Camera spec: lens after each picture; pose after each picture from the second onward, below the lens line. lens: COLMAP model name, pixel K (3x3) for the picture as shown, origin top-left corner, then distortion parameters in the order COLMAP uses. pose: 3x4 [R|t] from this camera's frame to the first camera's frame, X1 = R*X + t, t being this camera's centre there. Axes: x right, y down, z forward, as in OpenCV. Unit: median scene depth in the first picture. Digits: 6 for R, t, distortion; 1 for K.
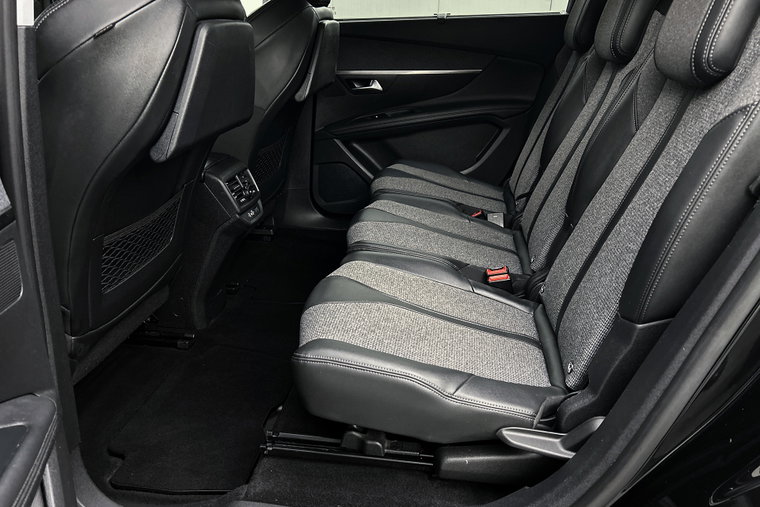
lens RADIAL K [[578.1, 0, 382.8], [0, 578.1, 259.7], [0, 0, 1]] dist [0.079736, -0.118924]
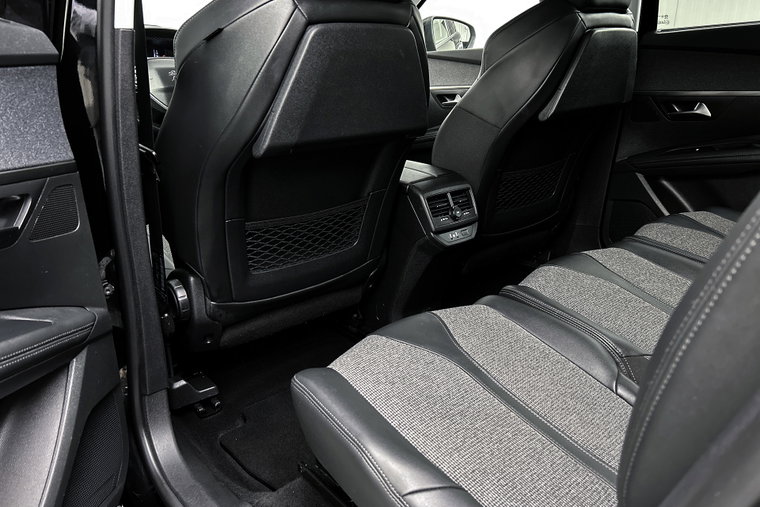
lens RADIAL K [[578.1, 0, 382.8], [0, 578.1, 259.7], [0, 0, 1]] dist [0.079736, -0.118924]
pose [[0.723879, 0.197122, -0.661167, 0.303651], [-0.233129, 0.971833, 0.034503, -0.045129], [0.649346, 0.129161, 0.749445, 0.221085]]
